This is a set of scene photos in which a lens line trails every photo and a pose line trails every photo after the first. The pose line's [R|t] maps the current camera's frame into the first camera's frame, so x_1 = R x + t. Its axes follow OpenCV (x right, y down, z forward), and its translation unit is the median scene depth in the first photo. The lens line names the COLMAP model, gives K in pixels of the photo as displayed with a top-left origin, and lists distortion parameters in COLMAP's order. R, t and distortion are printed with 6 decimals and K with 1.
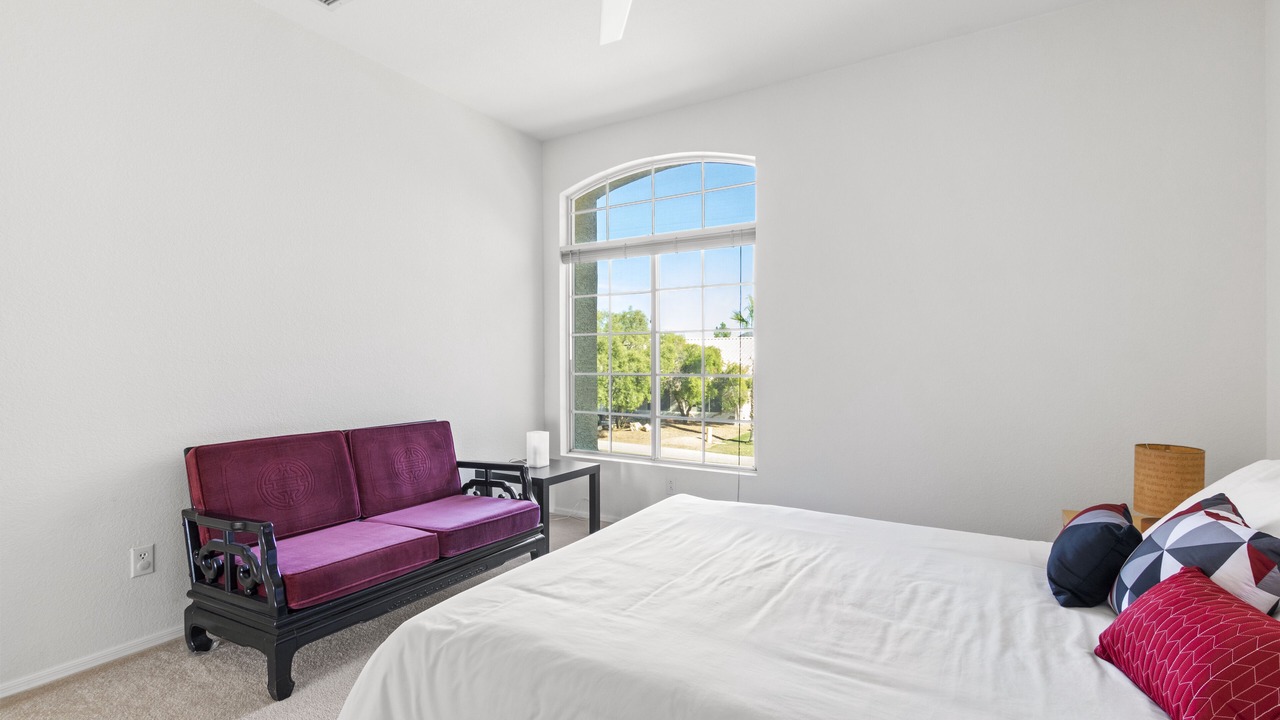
lens RADIAL K [[580.9, 0, 653.1], [0, 580.9, 364.1], [0, 0, 1]] dist [0.004026, 0.000317]
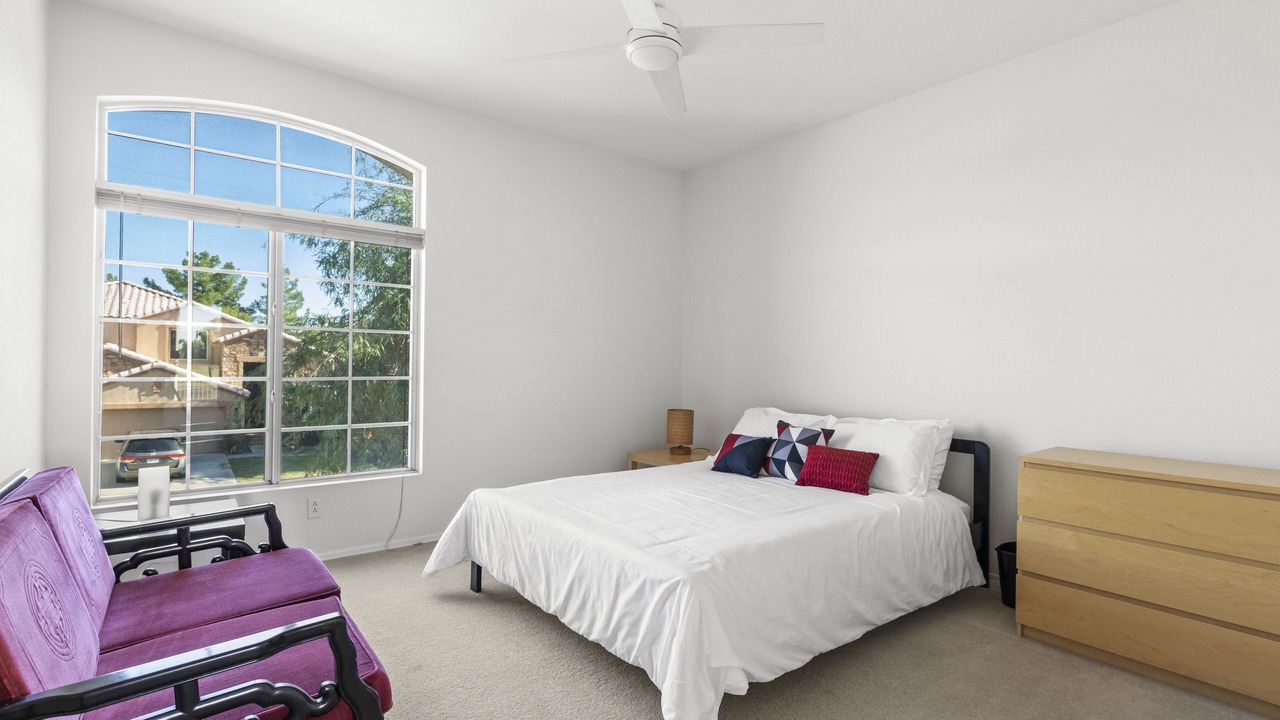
lens RADIAL K [[580.9, 0, 653.1], [0, 580.9, 364.1], [0, 0, 1]] dist [0.004026, 0.000317]
pose [[0.363914, 0.003973, 0.931424, -1.371221], [-0.006945, 0.999975, -0.001552, -0.011928], [-0.931406, -0.005904, 0.363933, 0.516826]]
